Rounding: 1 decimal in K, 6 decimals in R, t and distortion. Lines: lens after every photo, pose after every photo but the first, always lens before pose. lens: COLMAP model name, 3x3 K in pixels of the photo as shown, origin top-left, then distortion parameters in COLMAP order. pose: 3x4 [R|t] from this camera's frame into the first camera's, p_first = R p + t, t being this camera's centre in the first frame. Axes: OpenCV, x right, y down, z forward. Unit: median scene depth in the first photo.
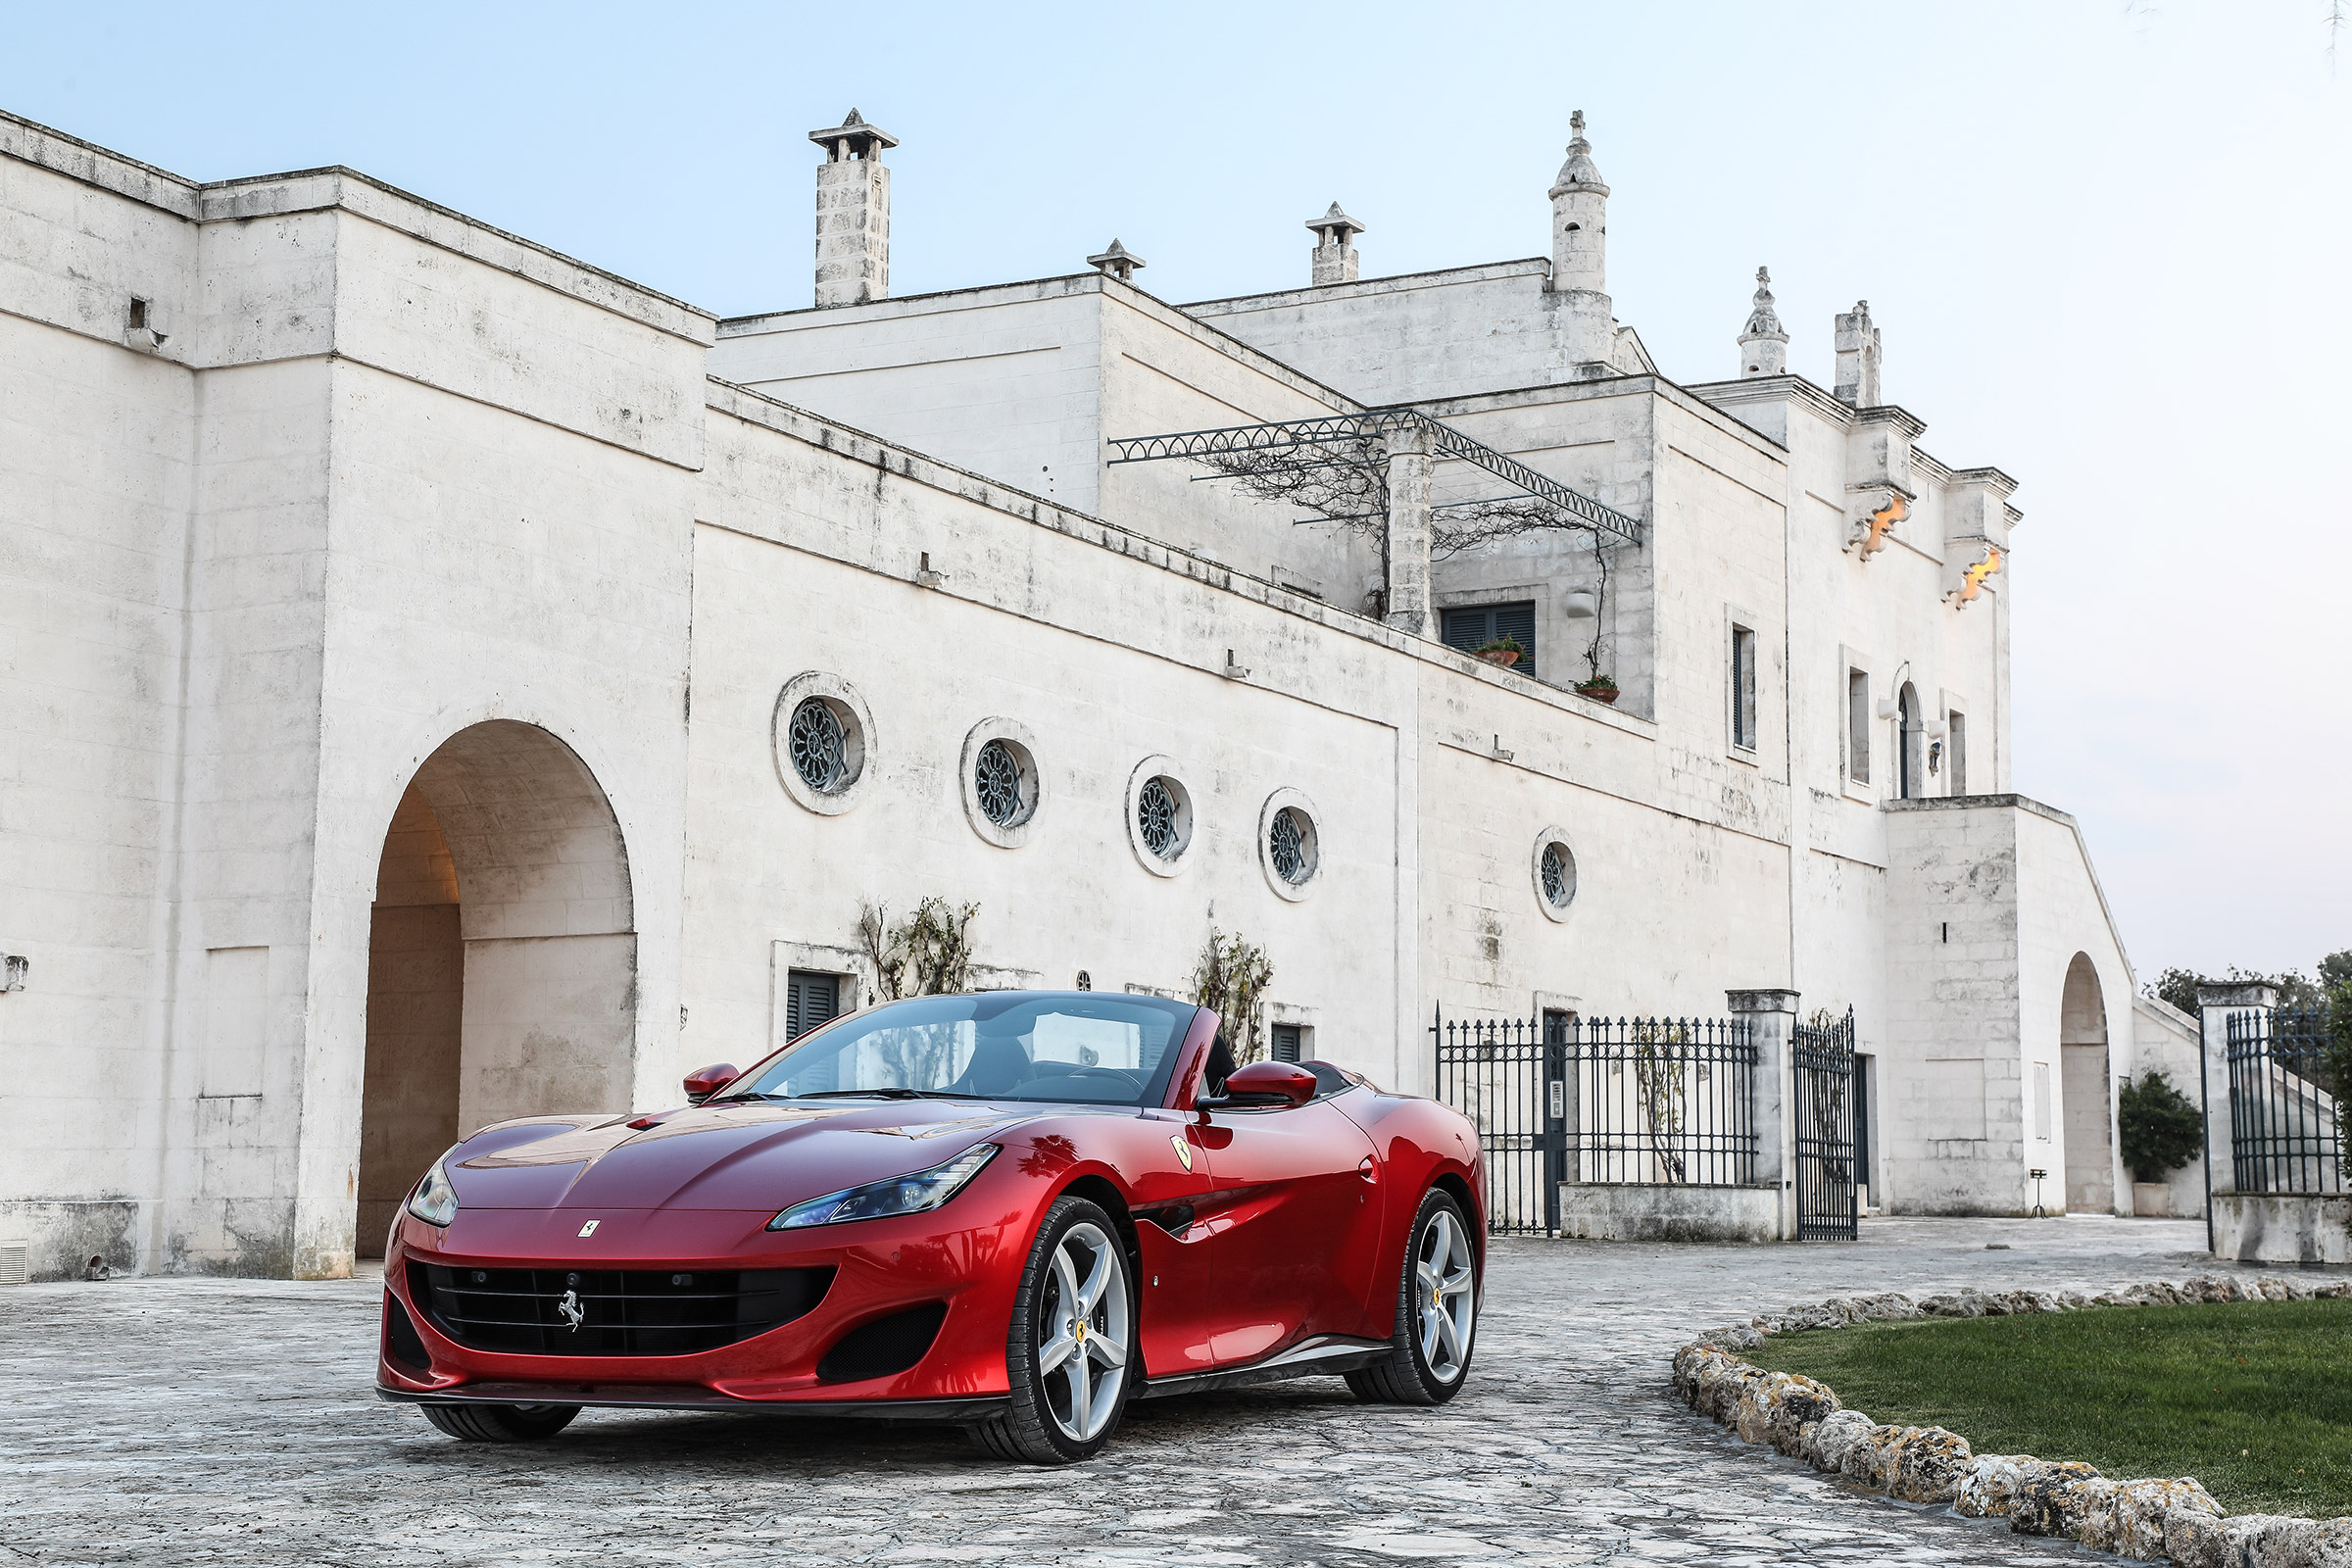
lens RADIAL K [[3305.6, 0, 1176.0], [0, 3305.6, 784.0], [0, 0, 1]] dist [0.172610, -0.002263]
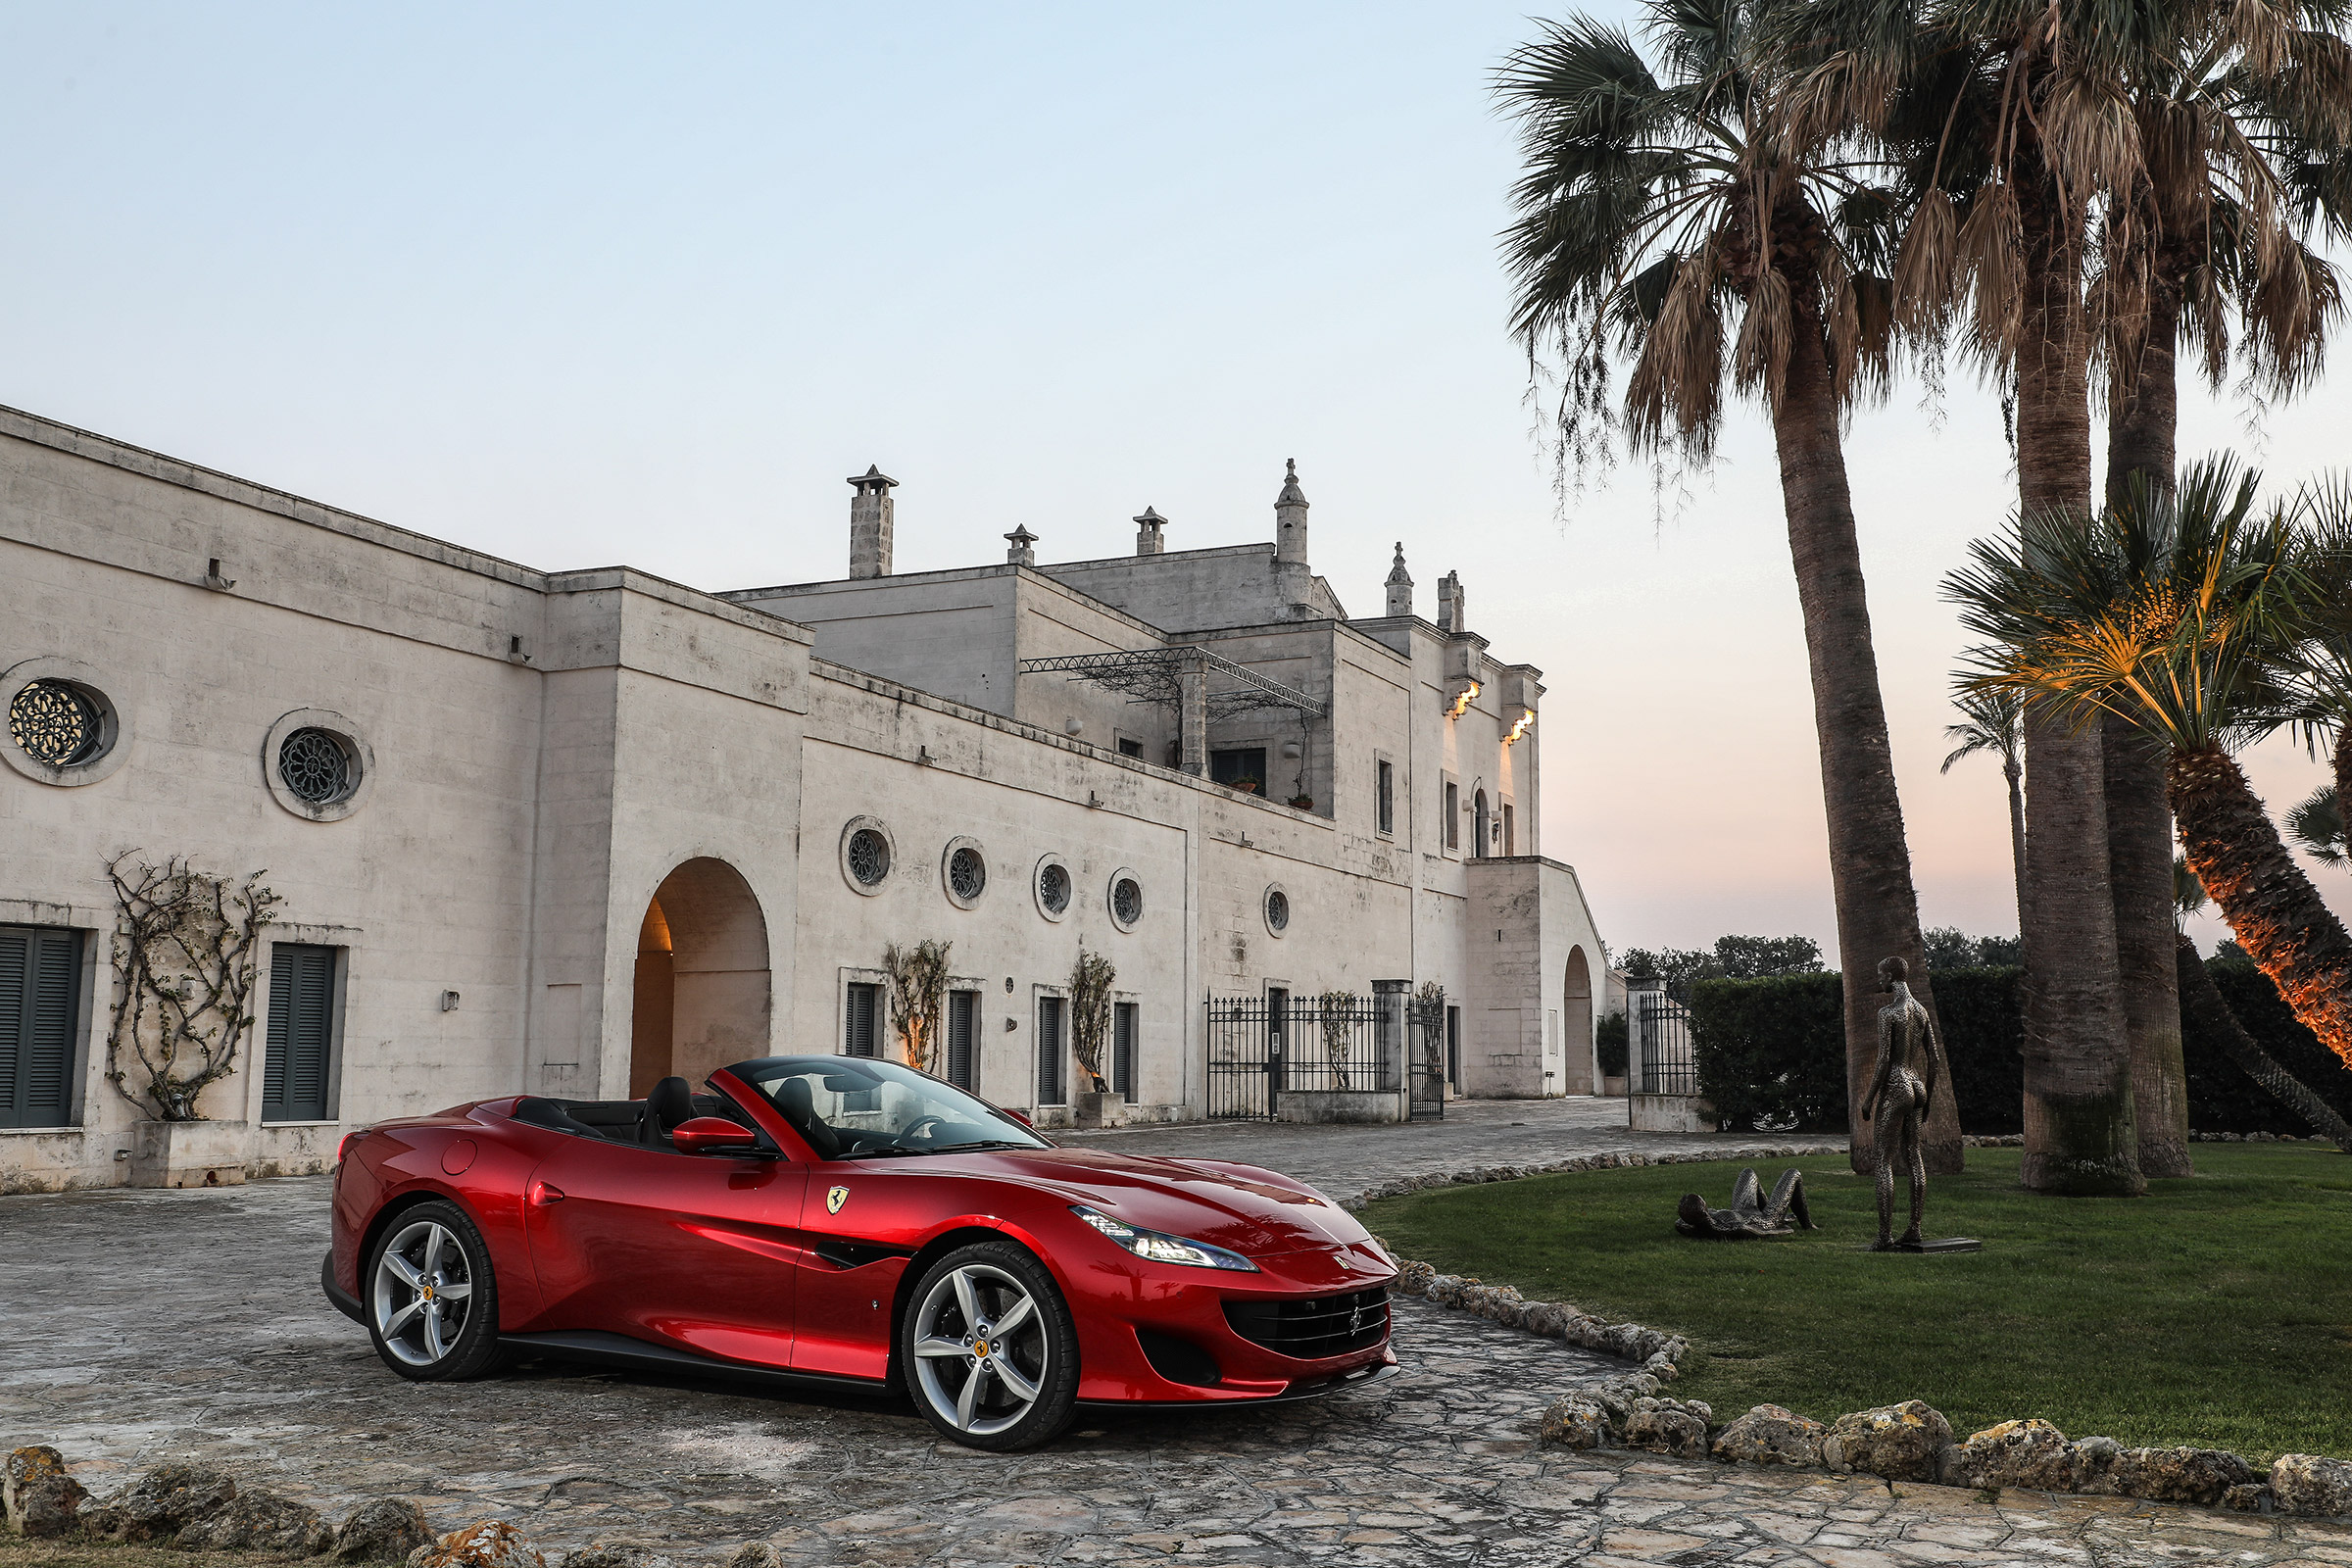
lens RADIAL K [[2102.4, 0, 1176.0], [0, 2102.4, 784.0], [0, 0, 1]] dist [0.004011, 0.000875]
pose [[0.997993, 0.005389, 0.063095, -0.010555], [-0.004733, 0.999933, -0.010552, -0.035407], [-0.063147, 0.010232, 0.997952, -0.128243]]
